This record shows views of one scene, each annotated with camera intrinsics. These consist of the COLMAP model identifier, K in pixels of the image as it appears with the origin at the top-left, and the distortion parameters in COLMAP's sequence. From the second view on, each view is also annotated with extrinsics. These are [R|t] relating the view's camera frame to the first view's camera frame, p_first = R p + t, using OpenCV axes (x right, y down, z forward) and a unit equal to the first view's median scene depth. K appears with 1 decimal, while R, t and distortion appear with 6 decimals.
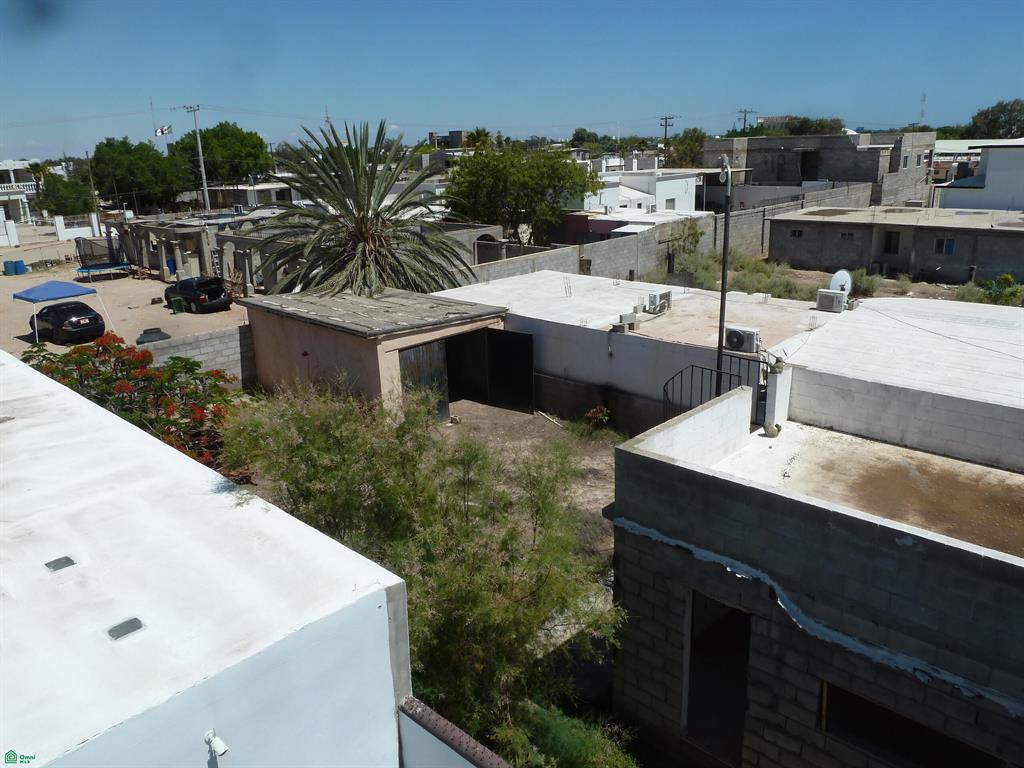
lens RADIAL K [[762.5, 0, 512.9], [0, 762.5, 377.0], [0, 0, 1]] dist [-0.041645, 0.015704]
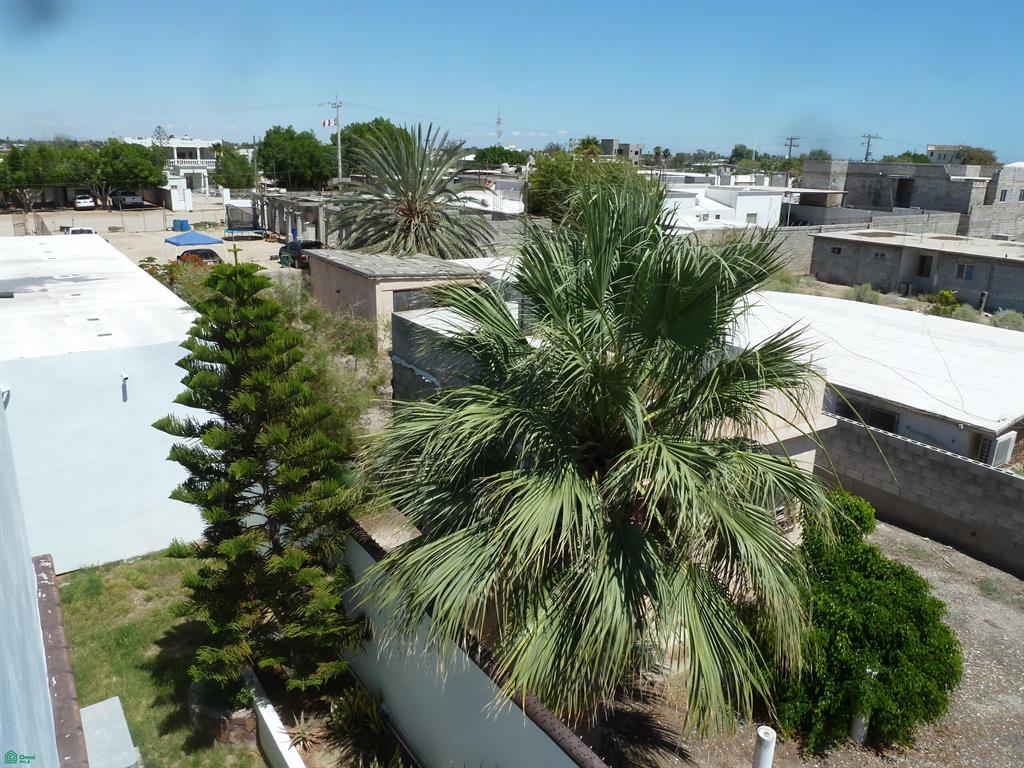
lens RADIAL K [[762.5, 0, 512.1], [0, 762.5, 371.1], [0, 0, 1]] dist [-0.041645, 0.015704]
pose [[0.975730, 0.114747, -0.186505, 0.311183], [-0.117617, 0.993049, -0.004359, 0.083023], [0.184709, 0.026190, 0.982444, -0.285481]]
